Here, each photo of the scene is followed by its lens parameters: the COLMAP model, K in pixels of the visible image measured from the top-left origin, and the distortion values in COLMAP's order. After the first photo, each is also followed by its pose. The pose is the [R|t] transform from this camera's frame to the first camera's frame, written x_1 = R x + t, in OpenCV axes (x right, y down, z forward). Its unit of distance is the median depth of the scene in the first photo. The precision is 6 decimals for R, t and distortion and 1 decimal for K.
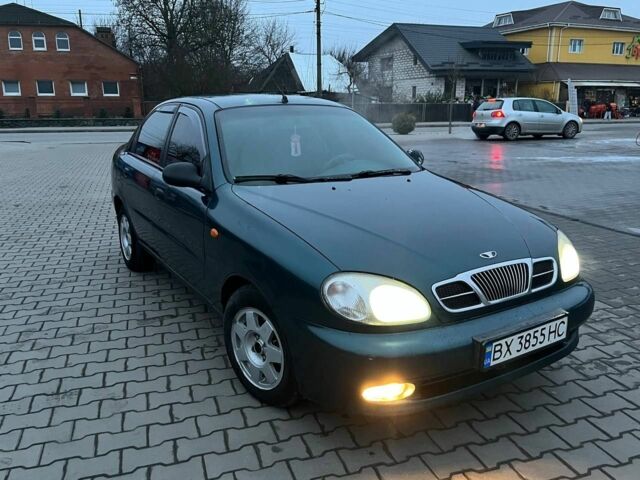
lens RADIAL K [[551.6, 0, 320.0], [0, 551.6, 240.0], [0, 0, 1]] dist [0.049527, -0.063961]
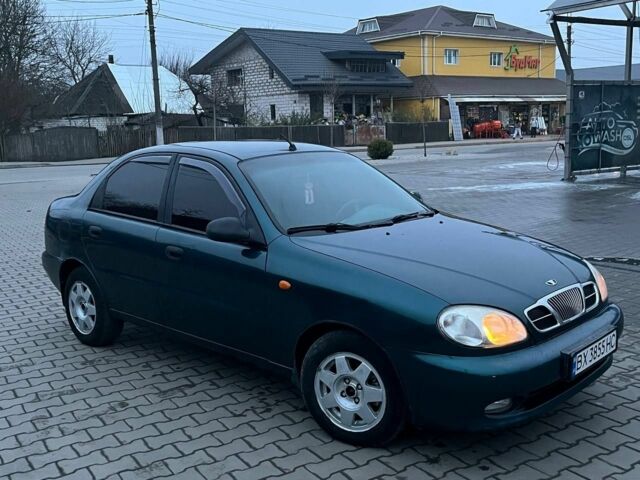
lens RADIAL K [[715.3, 0, 338.6], [0, 715.3, 237.9], [0, 0, 1]] dist [0.056132, -0.070995]
pose [[0.964724, -0.062678, 0.255693, -0.282487], [0.084173, 0.993700, -0.073998, 0.004369], [-0.249444, 0.092910, 0.963922, -0.193124]]
